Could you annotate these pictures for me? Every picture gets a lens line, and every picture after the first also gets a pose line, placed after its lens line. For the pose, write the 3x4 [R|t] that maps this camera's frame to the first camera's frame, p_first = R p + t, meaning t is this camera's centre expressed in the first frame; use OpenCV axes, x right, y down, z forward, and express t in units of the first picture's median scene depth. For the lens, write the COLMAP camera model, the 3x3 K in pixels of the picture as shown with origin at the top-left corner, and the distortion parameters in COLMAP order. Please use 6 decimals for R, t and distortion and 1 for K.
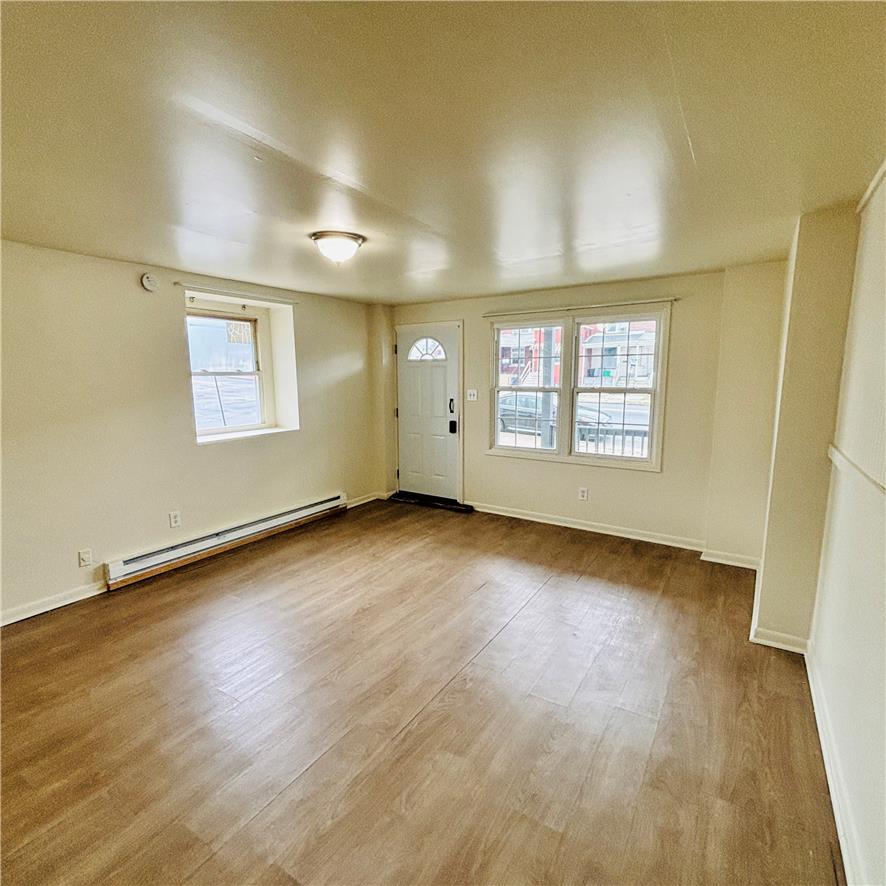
lens RADIAL K [[459.8, 0, 443.0], [0, 459.8, 443.0], [0, 0, 1]] dist [-0.000130, -0.000047]
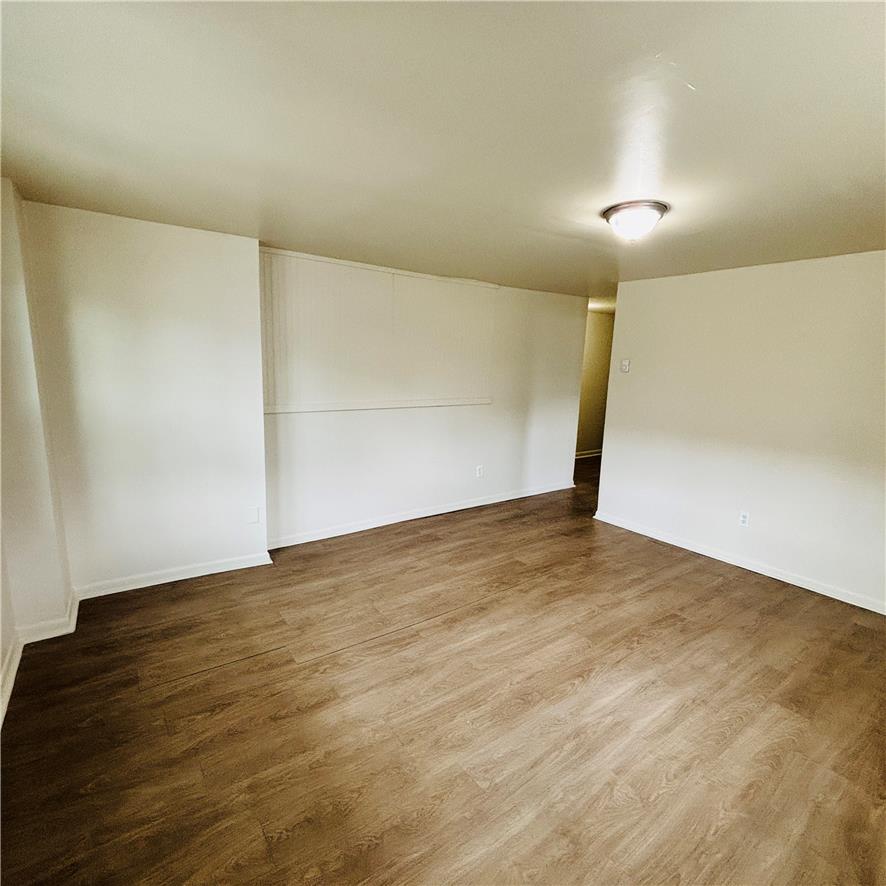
lens RADIAL K [[448.4, 0, 443.0], [0, 448.4, 443.0], [0, 0, 1]] dist [-0.029348, -0.000407]
pose [[-0.926952, -0.087887, 0.364742, -0.170065], [0.033830, 0.948636, 0.314556, -0.217171], [-0.373653, 0.303917, -0.876366, 1.419104]]
